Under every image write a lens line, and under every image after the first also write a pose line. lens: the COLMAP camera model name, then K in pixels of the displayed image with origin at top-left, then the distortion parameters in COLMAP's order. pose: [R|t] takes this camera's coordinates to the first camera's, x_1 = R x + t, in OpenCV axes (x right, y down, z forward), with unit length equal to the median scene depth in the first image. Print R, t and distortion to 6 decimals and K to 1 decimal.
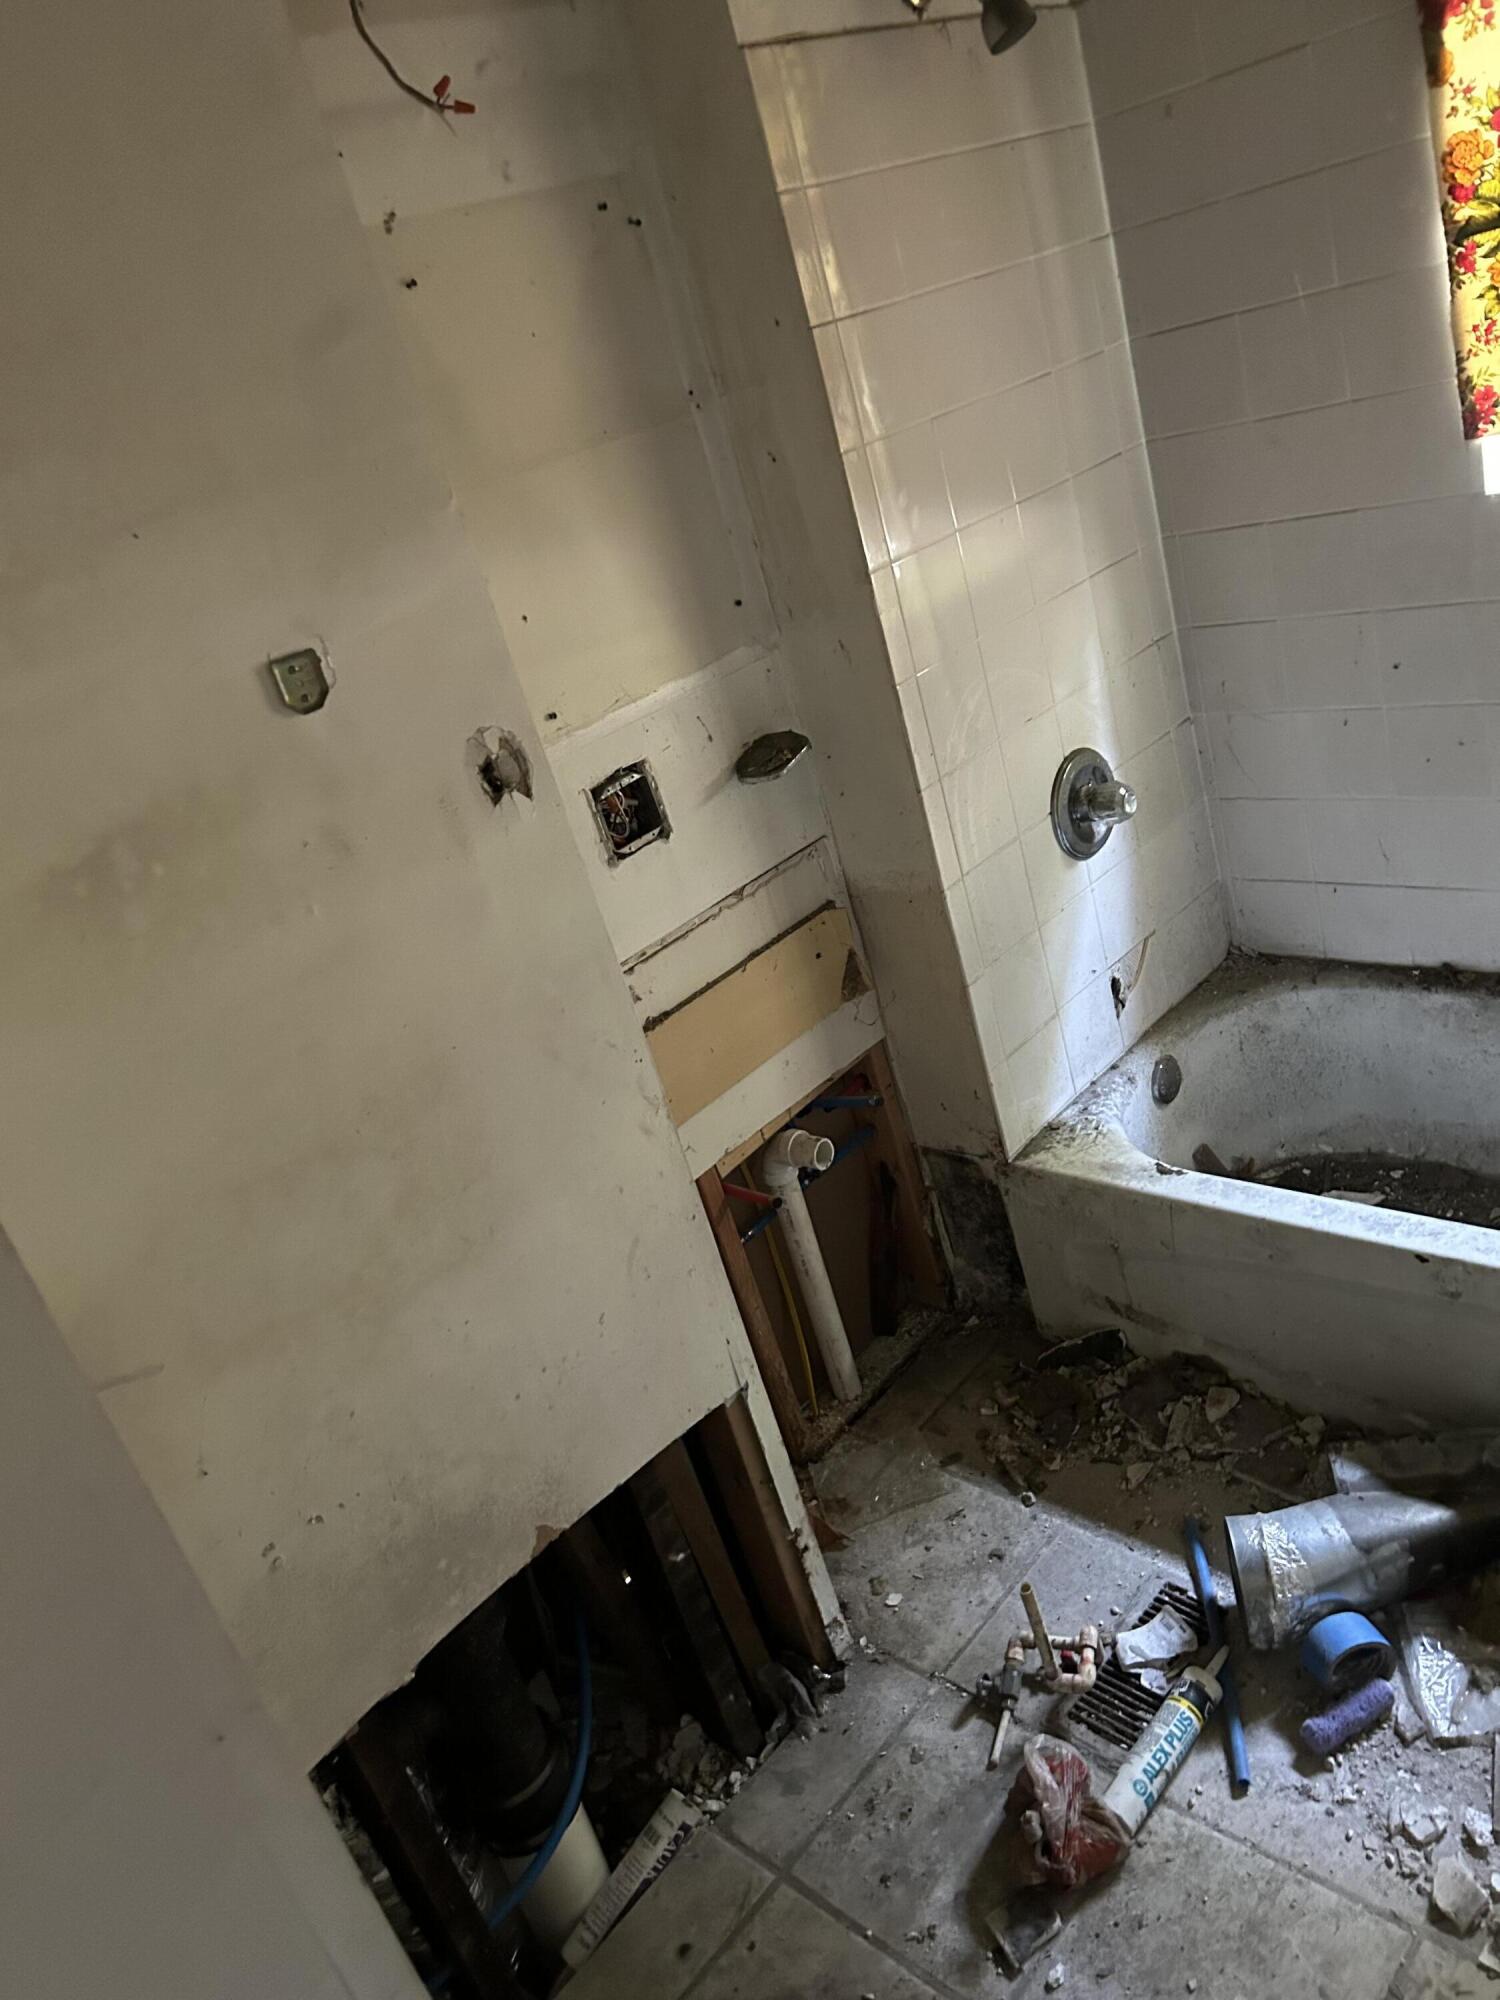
lens RADIAL K [[1505.7, 0, 754.0], [0, 1505.7, 1009.8], [0, 0, 1]] dist [0.048518, -0.055027]
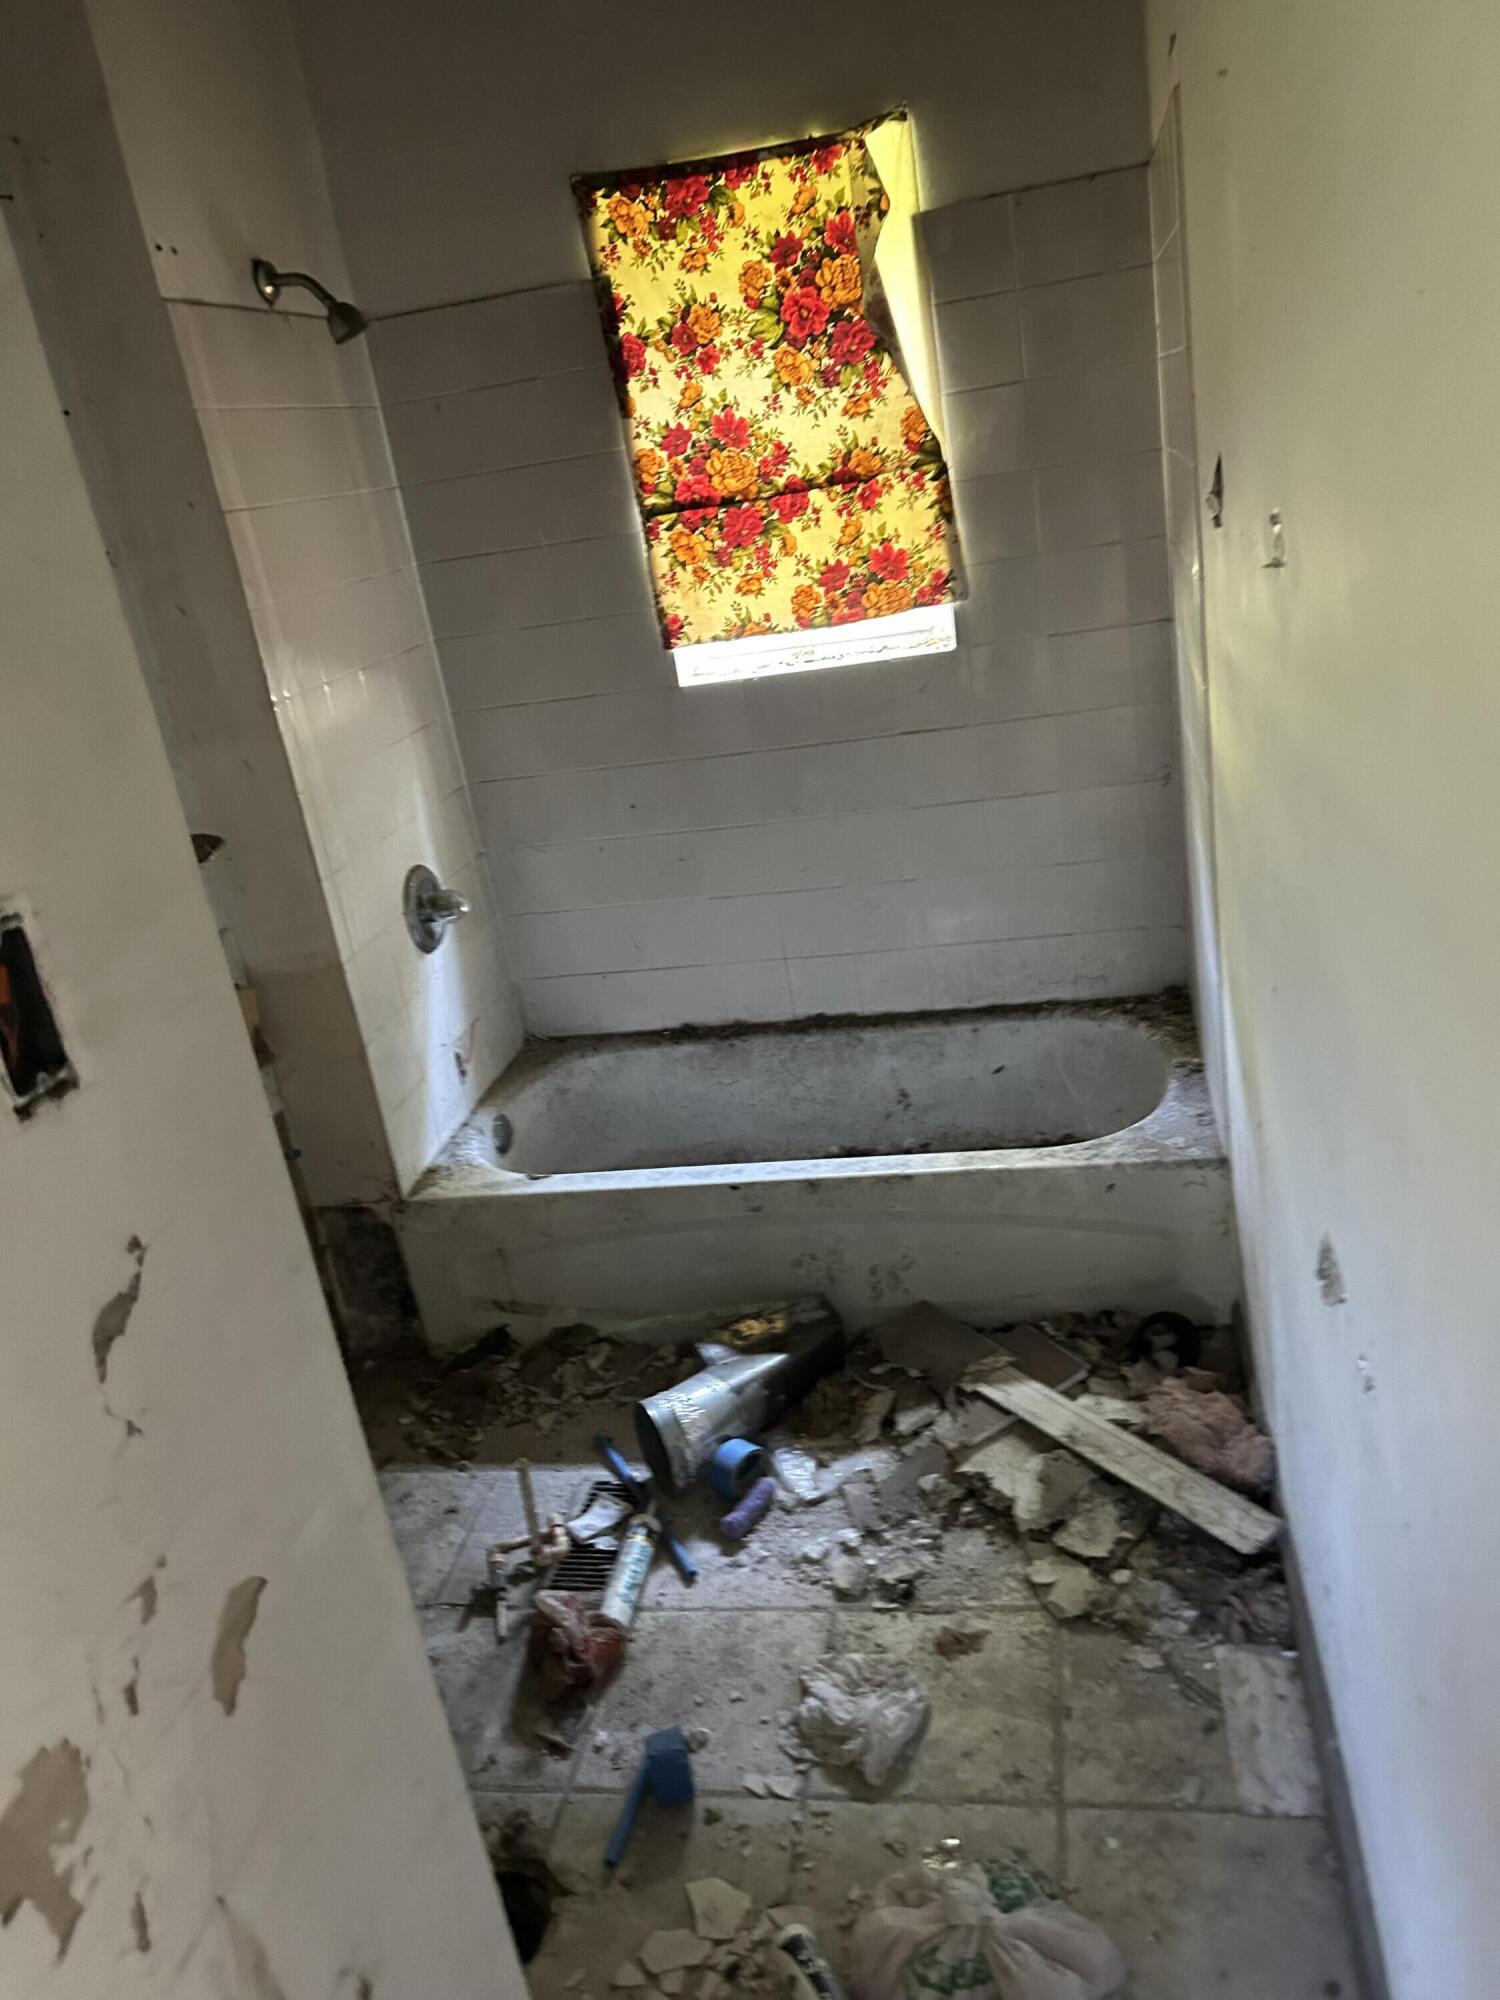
lens RADIAL K [[1505.7, 0, 744.2], [0, 1505.7, 998.7], [0, 0, 1]] dist [0.048518, -0.055027]
pose [[0.838732, -0.047684, 0.542453, -0.273524], [0.148954, 0.978256, -0.144317, 0.177120], [-0.523776, 0.201844, 0.827597, -0.177870]]
